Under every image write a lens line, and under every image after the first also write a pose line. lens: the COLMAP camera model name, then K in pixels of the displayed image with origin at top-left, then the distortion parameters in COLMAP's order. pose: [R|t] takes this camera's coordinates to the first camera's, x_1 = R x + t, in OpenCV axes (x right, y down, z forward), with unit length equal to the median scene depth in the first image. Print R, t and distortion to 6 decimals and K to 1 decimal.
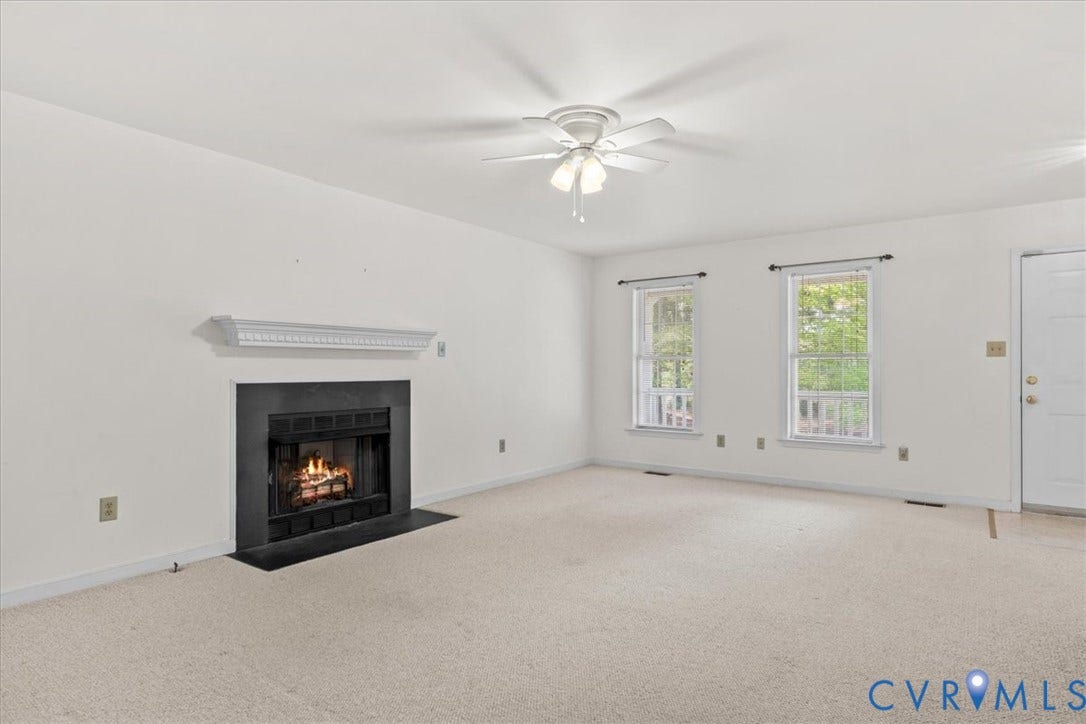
lens RADIAL K [[625.4, 0, 543.2], [0, 625.4, 369.9], [0, 0, 1]] dist [-0.015778, -0.000069]
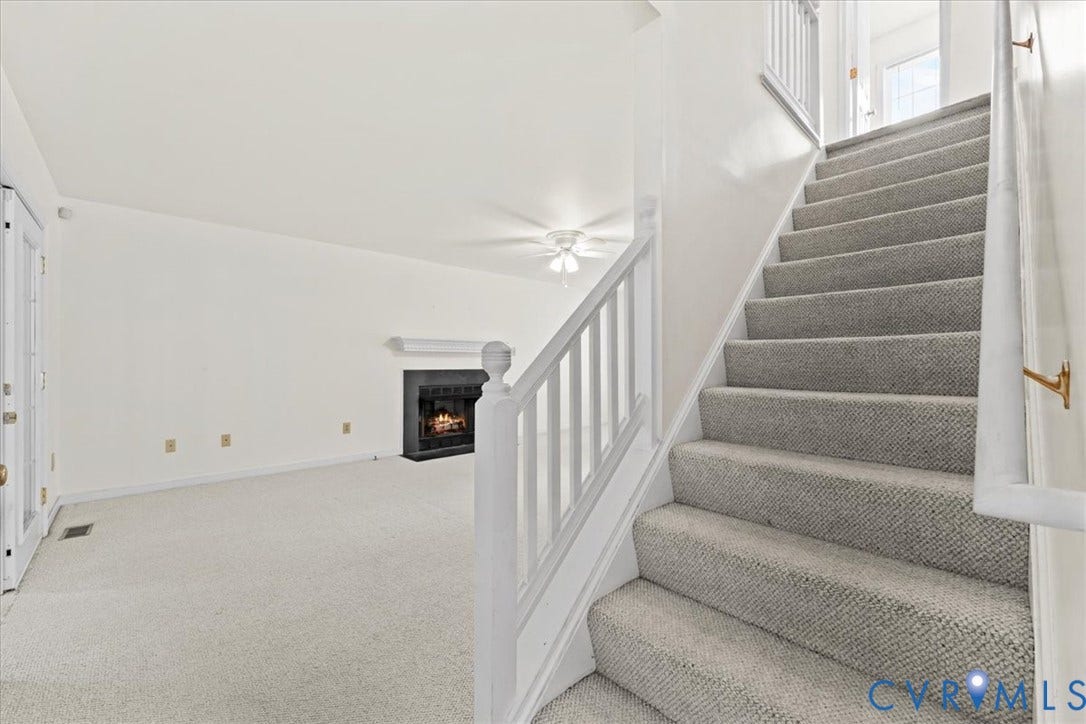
lens RADIAL K [[443.5, 0, 529.5], [0, 443.5, 363.8], [0, 0, 1]] dist [-0.000565, -0.000077]
pose [[0.981705, -0.002040, -0.190398, 0.173212], [0.001068, 0.999986, -0.005211, 0.009530], [0.190406, 0.004913, 0.981693, -0.316194]]
